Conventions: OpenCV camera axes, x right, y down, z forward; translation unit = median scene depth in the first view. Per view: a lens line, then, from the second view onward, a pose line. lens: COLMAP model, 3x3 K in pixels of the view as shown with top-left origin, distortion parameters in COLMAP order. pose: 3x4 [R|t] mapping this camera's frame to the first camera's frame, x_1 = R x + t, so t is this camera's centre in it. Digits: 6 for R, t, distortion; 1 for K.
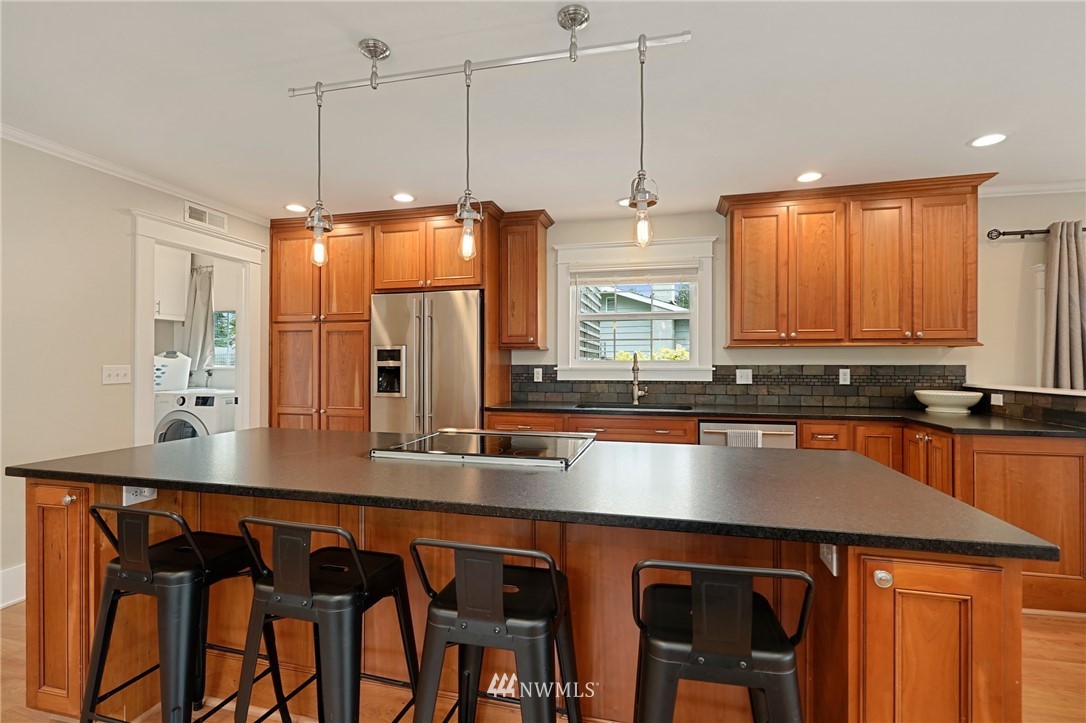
lens RADIAL K [[501.7, 0, 543.0], [0, 501.7, 361.5], [0, 0, 1]] dist [-0.000031, 0.000878]
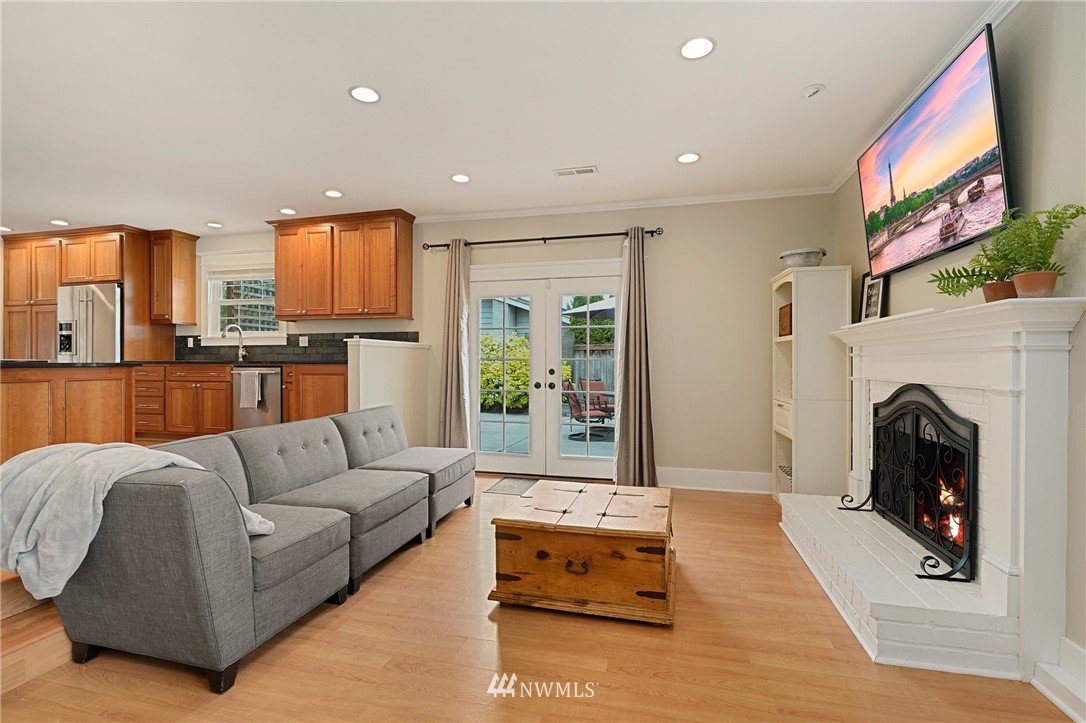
lens RADIAL K [[501.7, 0, 543.0], [0, 501.7, 361.5], [0, 0, 1]] dist [-0.000031, 0.000878]
pose [[0.999954, -0.000192, -0.009566, 1.113687], [0.000243, 0.999986, 0.005337, 0.081224], [0.009565, -0.005339, 0.999940, -0.477873]]
